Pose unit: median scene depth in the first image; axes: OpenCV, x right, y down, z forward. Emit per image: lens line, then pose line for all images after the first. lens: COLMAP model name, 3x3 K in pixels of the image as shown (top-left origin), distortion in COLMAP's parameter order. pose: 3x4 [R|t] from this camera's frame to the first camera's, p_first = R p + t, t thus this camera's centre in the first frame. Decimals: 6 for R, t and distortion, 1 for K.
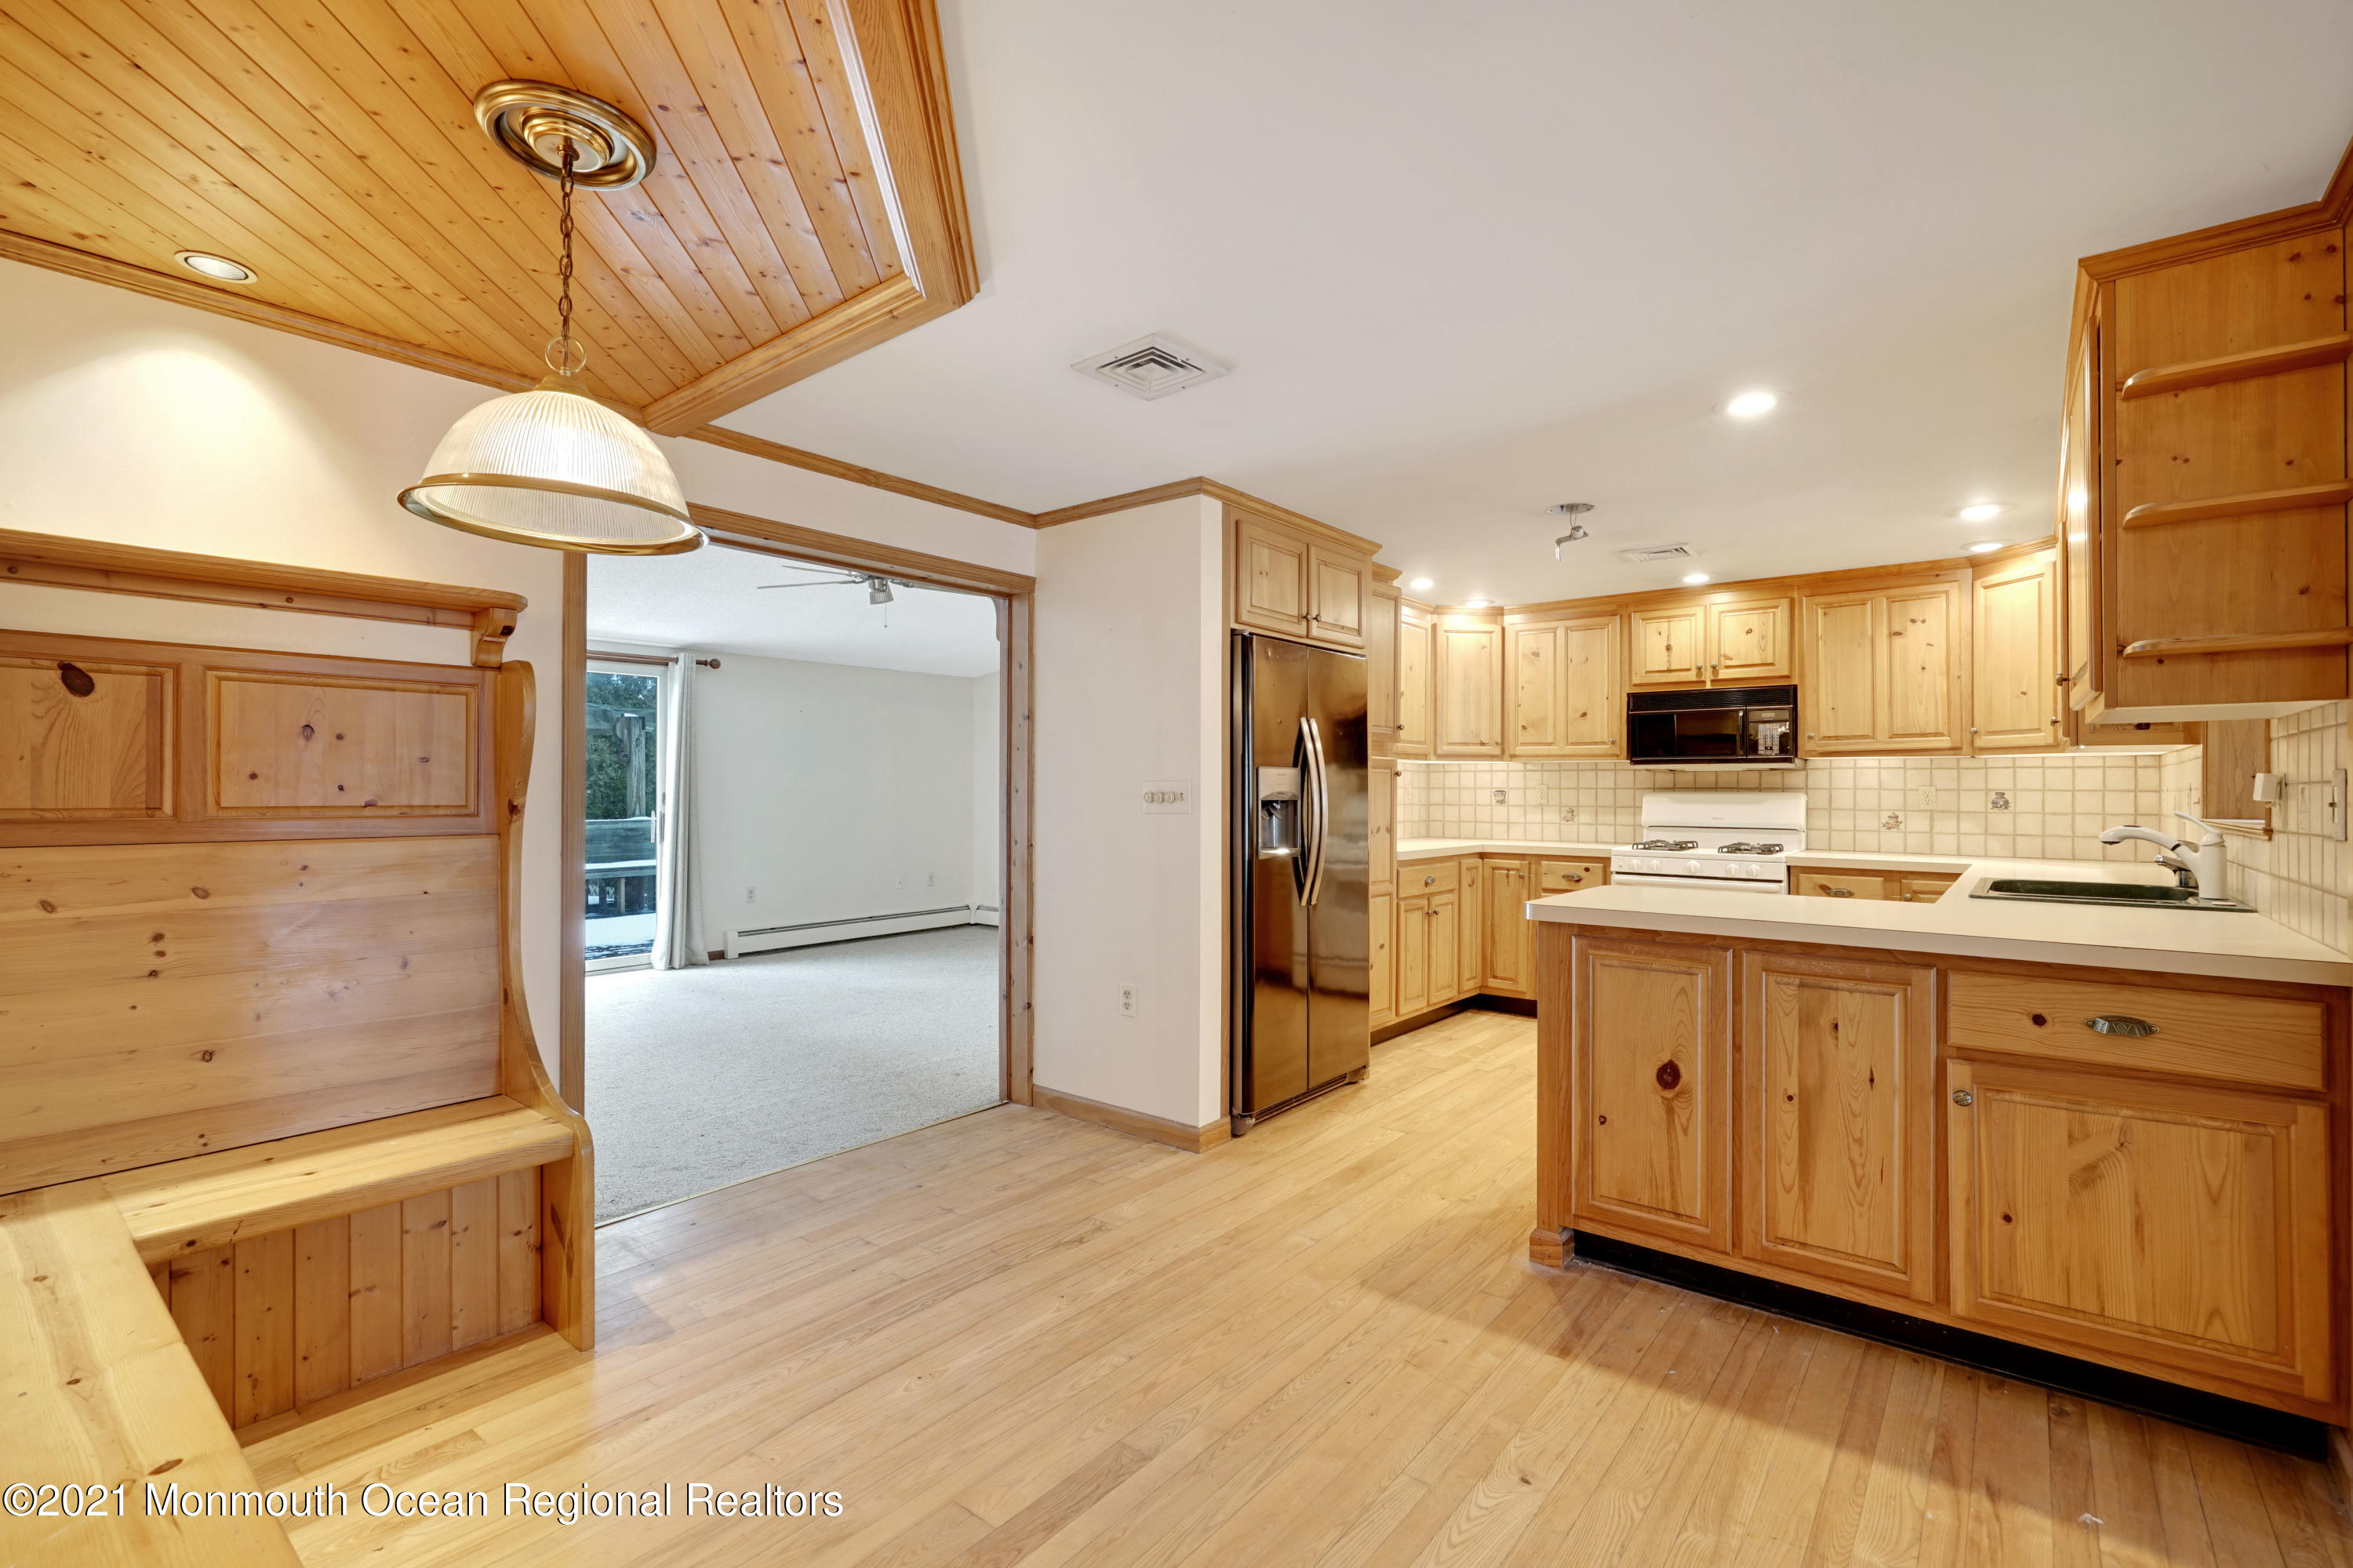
lens RADIAL K [[1056.4, 0, 1175.8], [0, 1056.4, 786.5], [0, 0, 1]] dist [-0.004794, 0.001295]
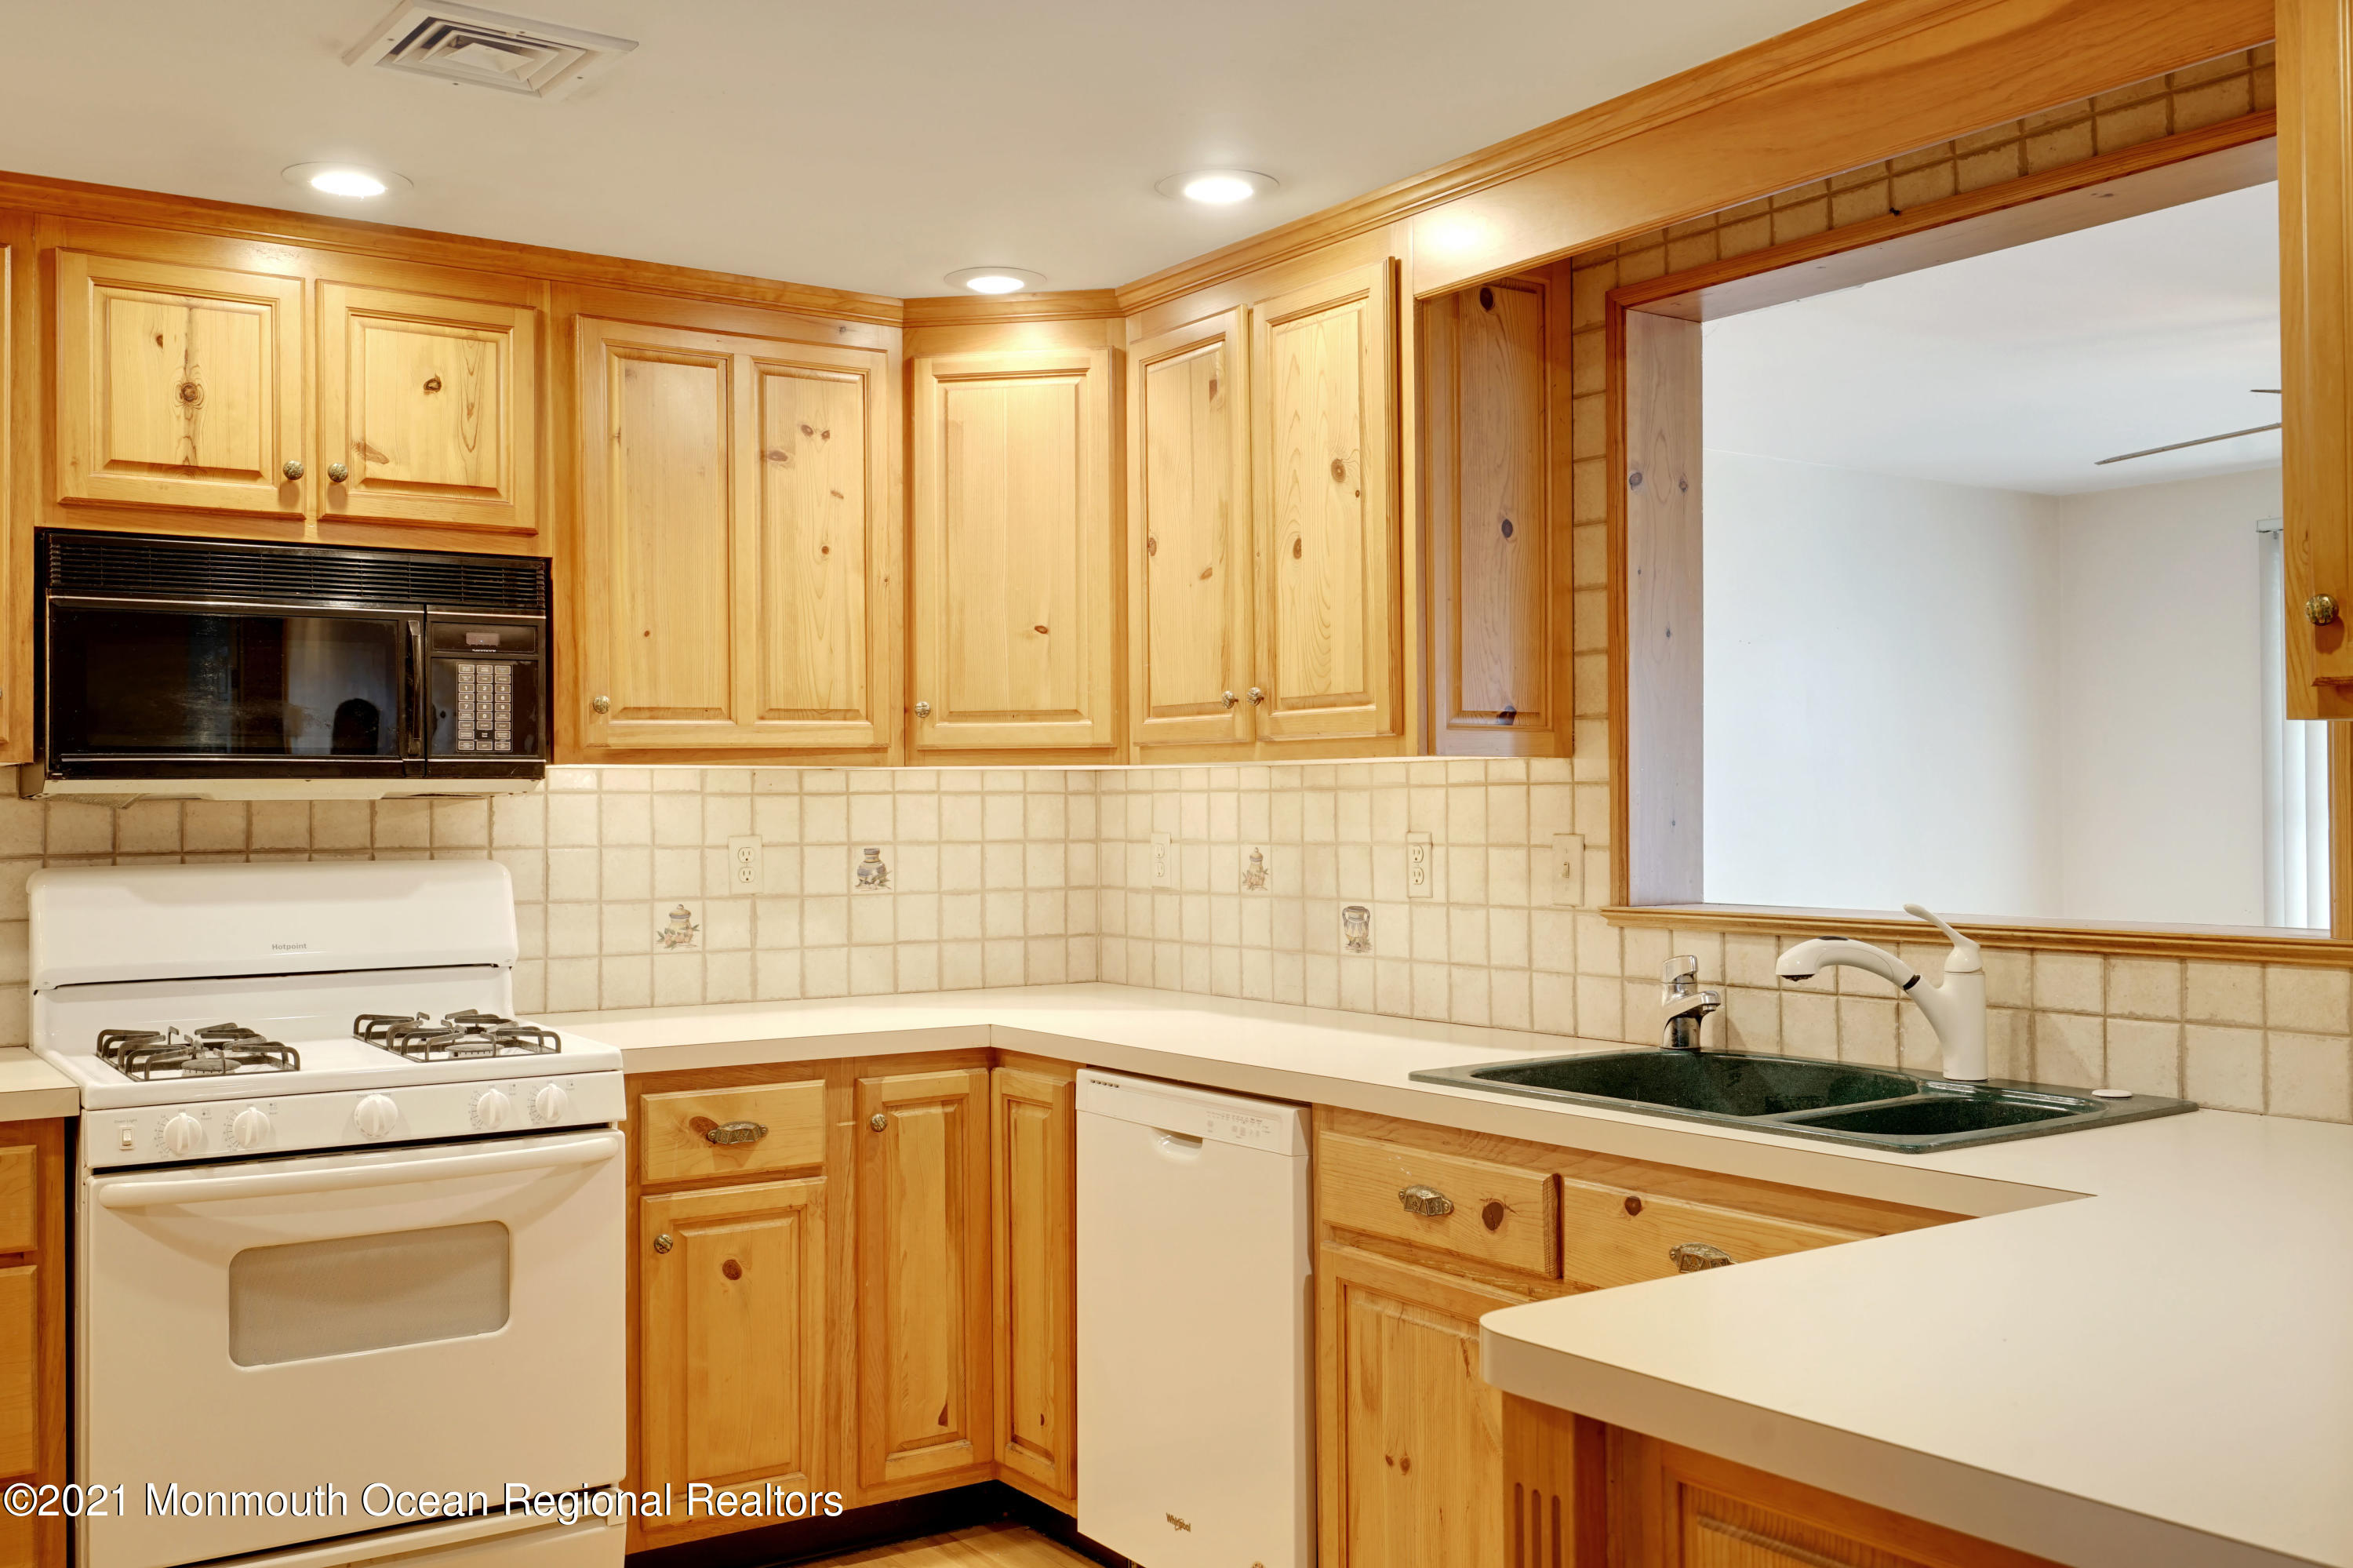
lens RADIAL K [[2157.3, 0, 1176.4], [0, 2157.3, 782.6], [0, 0, 1]] dist [0.006126, 0.000000]
pose [[0.282853, 0.002272, 0.959160, -0.047683], [0.005186, 0.999979, -0.003898, -0.017027], [-0.959149, 0.006077, 0.282836, 0.589629]]
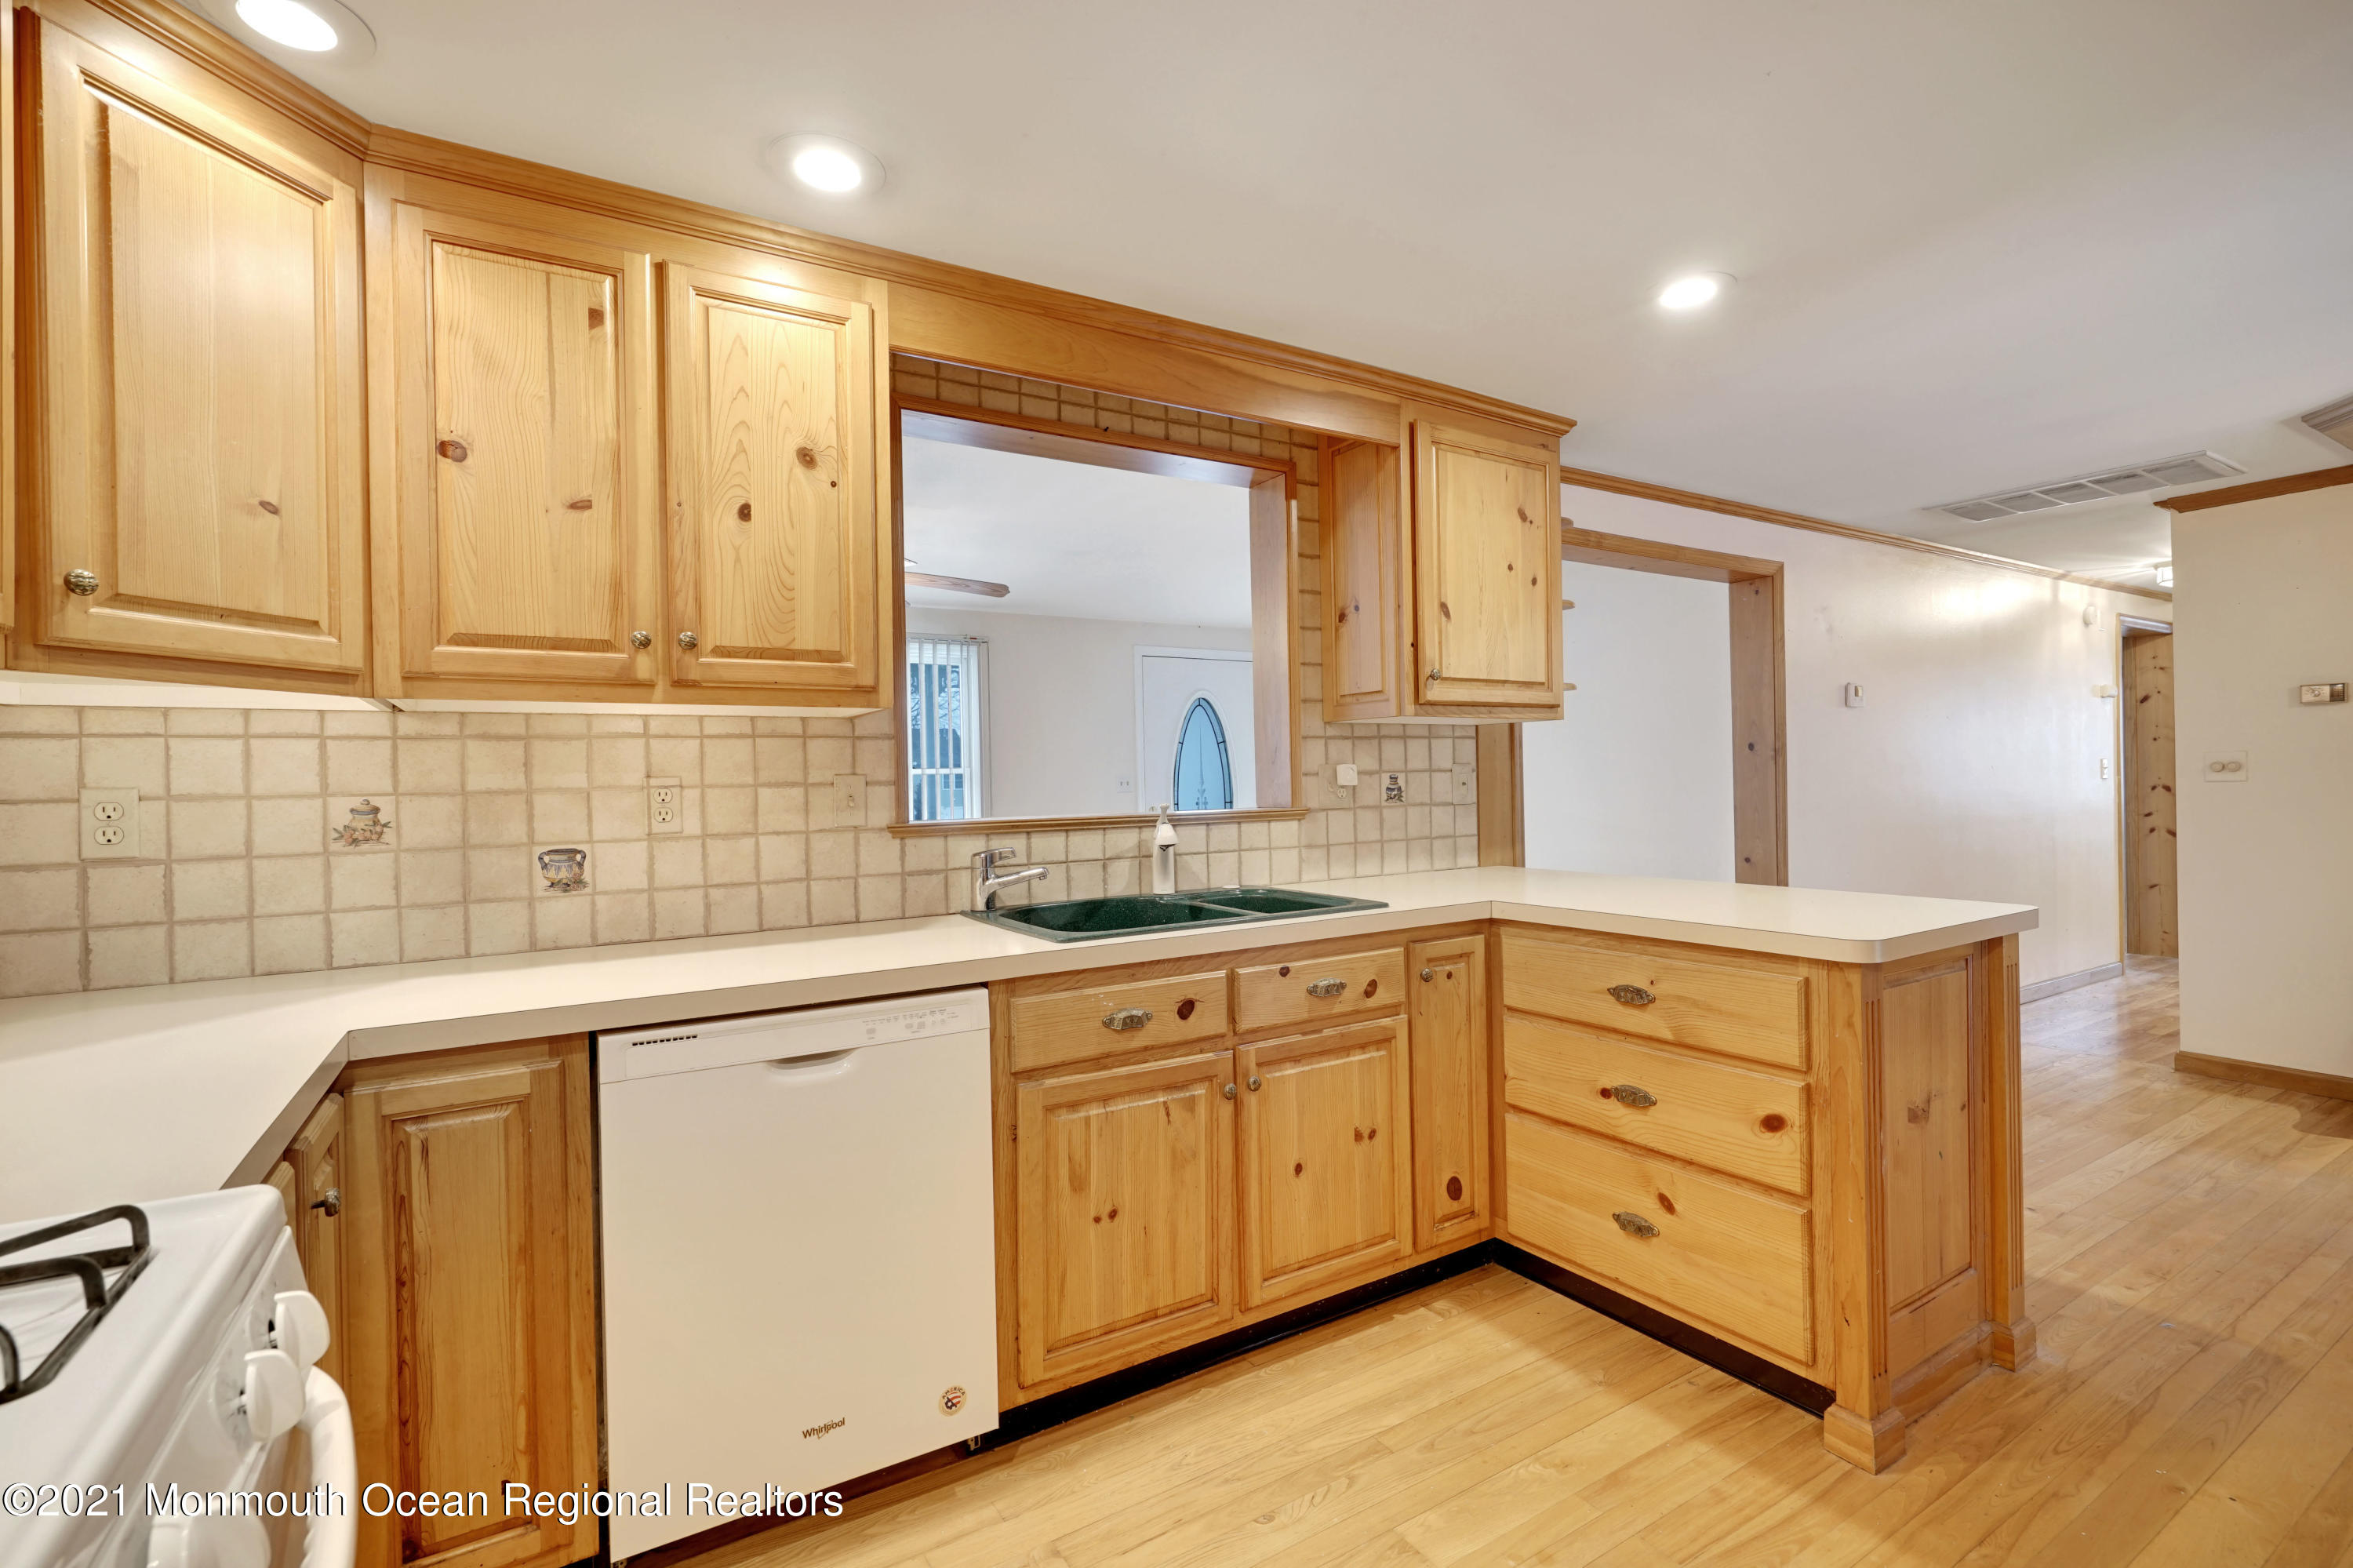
lens RADIAL K [[1056.4, 0, 1178.6], [0, 1056.4, 785.4], [0, 0, 1]] dist [-0.004794, 0.001295]
pose [[-0.943948, 0.012006, 0.329876, 0.348844], [0.013605, 0.999904, 0.002541, 0.002191], [-0.329814, 0.006886, -0.944021, 1.034707]]
